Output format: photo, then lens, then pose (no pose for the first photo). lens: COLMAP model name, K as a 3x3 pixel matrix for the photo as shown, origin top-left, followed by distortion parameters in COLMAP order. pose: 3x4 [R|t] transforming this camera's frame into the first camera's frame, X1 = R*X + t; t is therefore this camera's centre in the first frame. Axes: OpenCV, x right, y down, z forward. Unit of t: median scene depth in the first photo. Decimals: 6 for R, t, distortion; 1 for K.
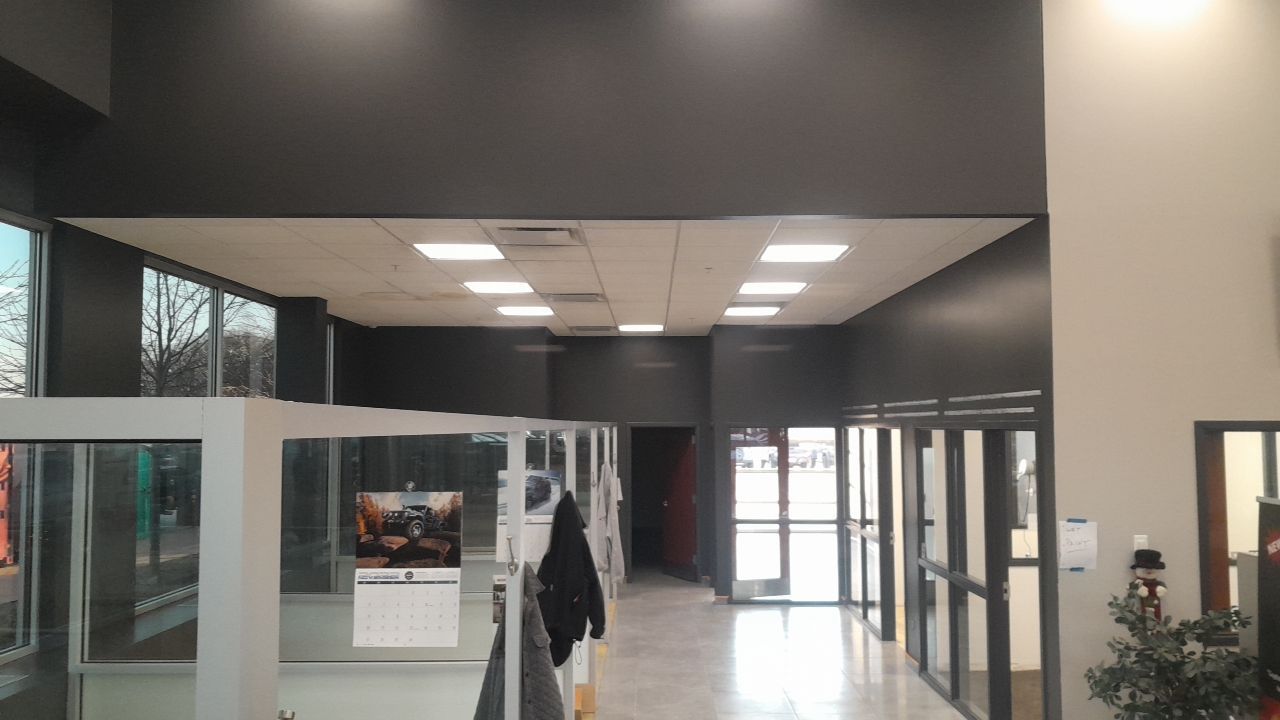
lens RADIAL K [[995.8, 0, 644.4], [0, 995.8, 377.7], [0, 0, 1]] dist [0.059218, -0.002403]
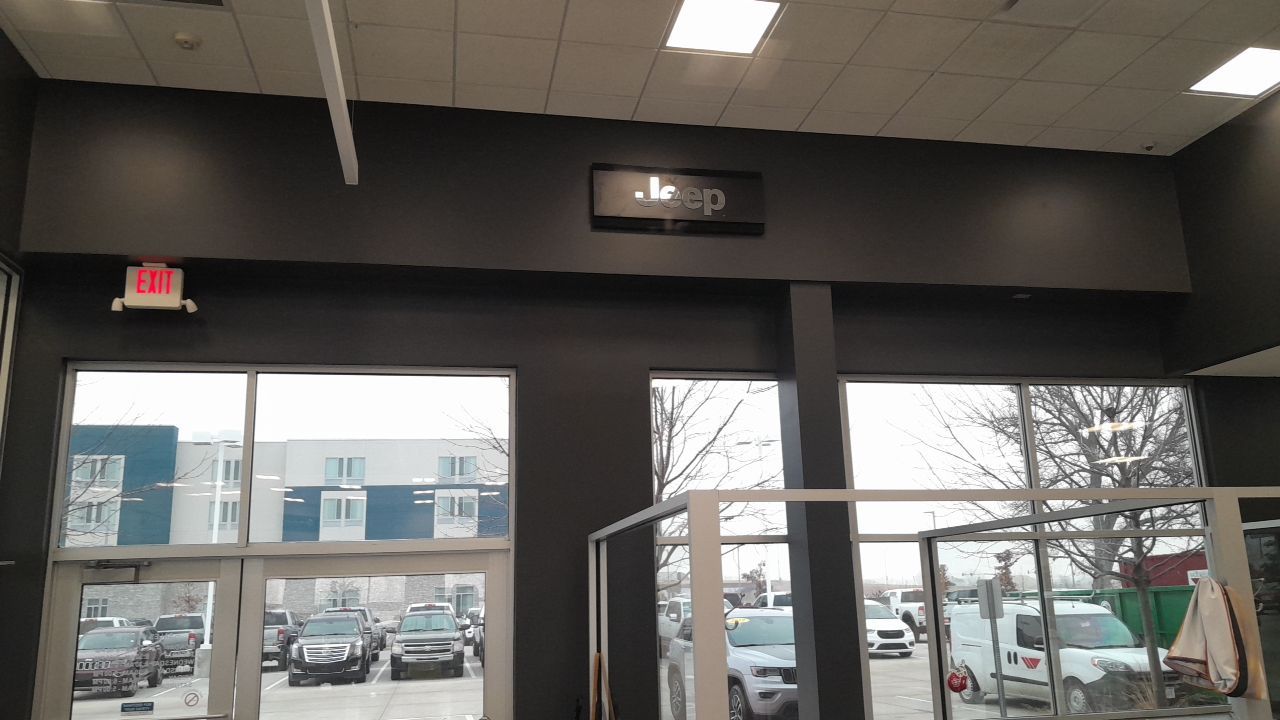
lens RADIAL K [[1001.7, 0, 651.9], [0, 1001.7, 362.1], [0, 0, 1]] dist [0.027320, -0.004796]
pose [[0.211845, -0.229323, -0.950017, 0.526108], [0.076621, 0.972985, -0.217782, 0.060910], [0.974295, -0.026656, 0.223693, 0.015034]]
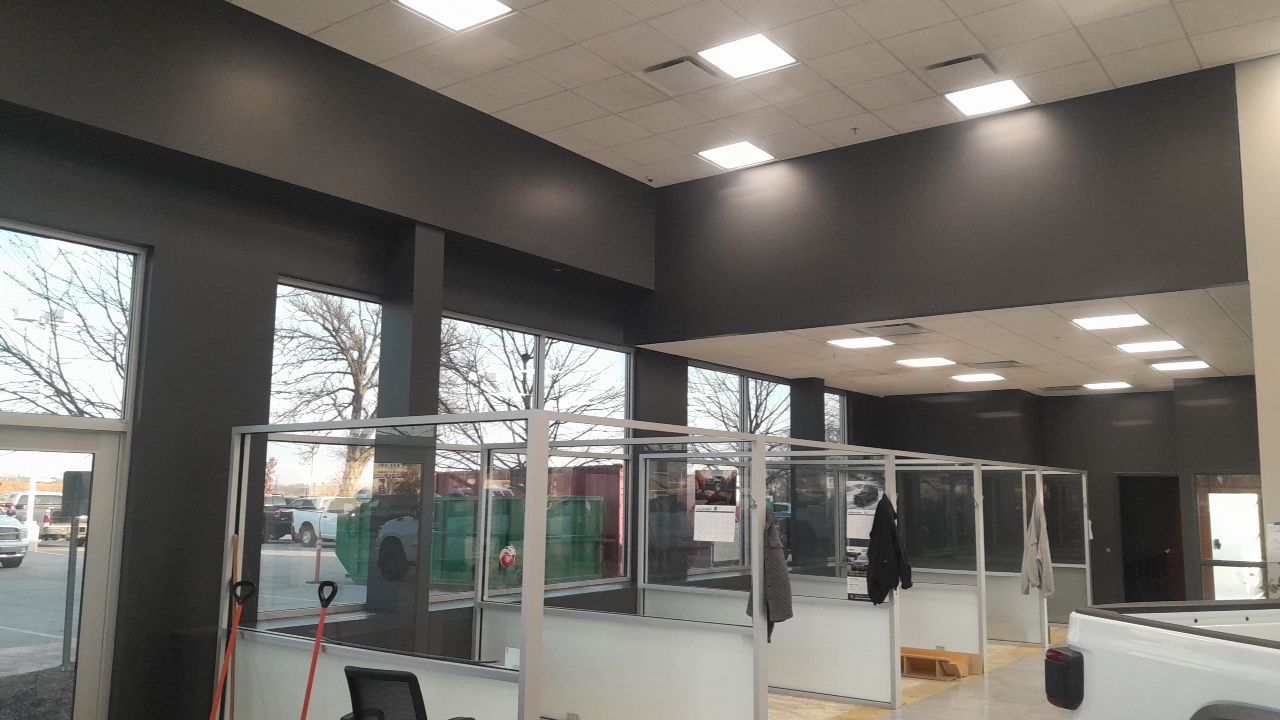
lens RADIAL K [[1001.7, 0, 651.9], [0, 1001.7, 362.1], [0, 0, 1]] dist [0.027320, -0.004796]
pose [[0.810931, -0.069951, -0.580946, 0.497996], [0.017499, 0.995284, -0.095415, 0.046955], [0.584880, 0.067209, 0.808330, -0.451976]]
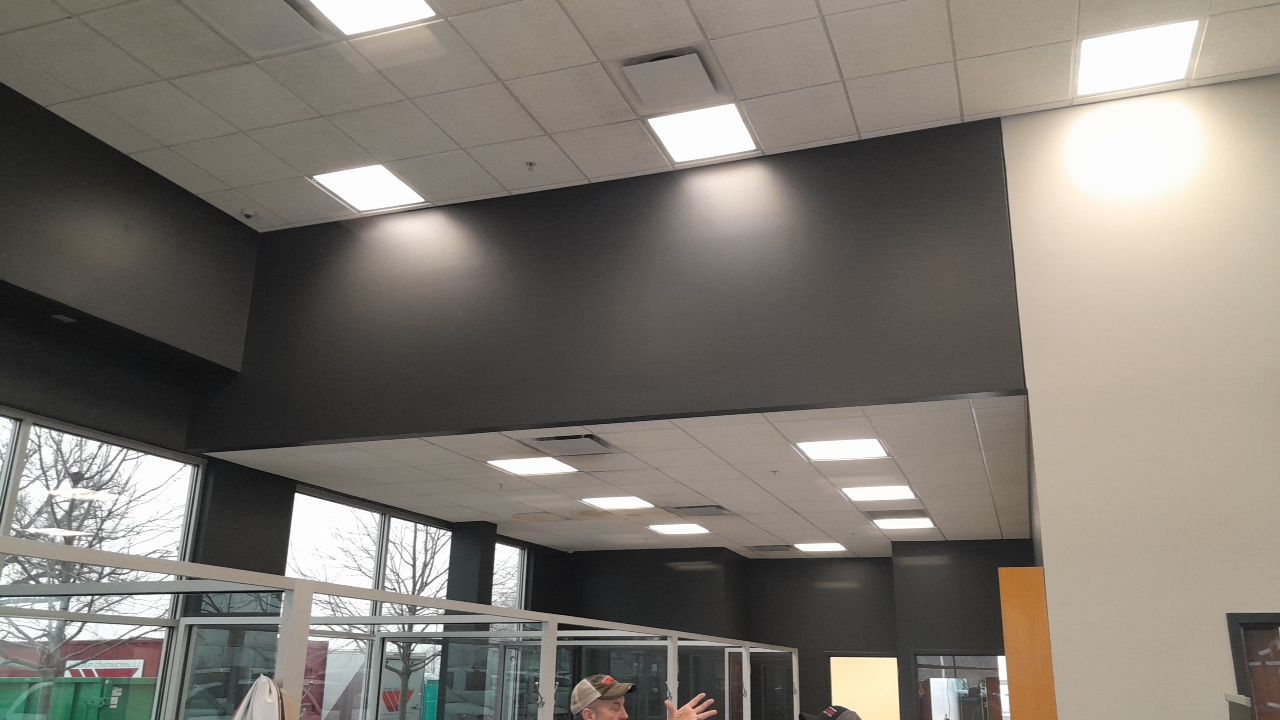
lens RADIAL K [[1001.7, 0, 651.9], [0, 1001.7, 362.1], [0, 0, 1]] dist [0.027320, -0.004796]
pose [[0.942873, -0.084700, -0.322206, 0.357151], [-0.000549, 0.966745, -0.255740, 0.053510], [0.333152, 0.241308, 0.911471, 0.008659]]
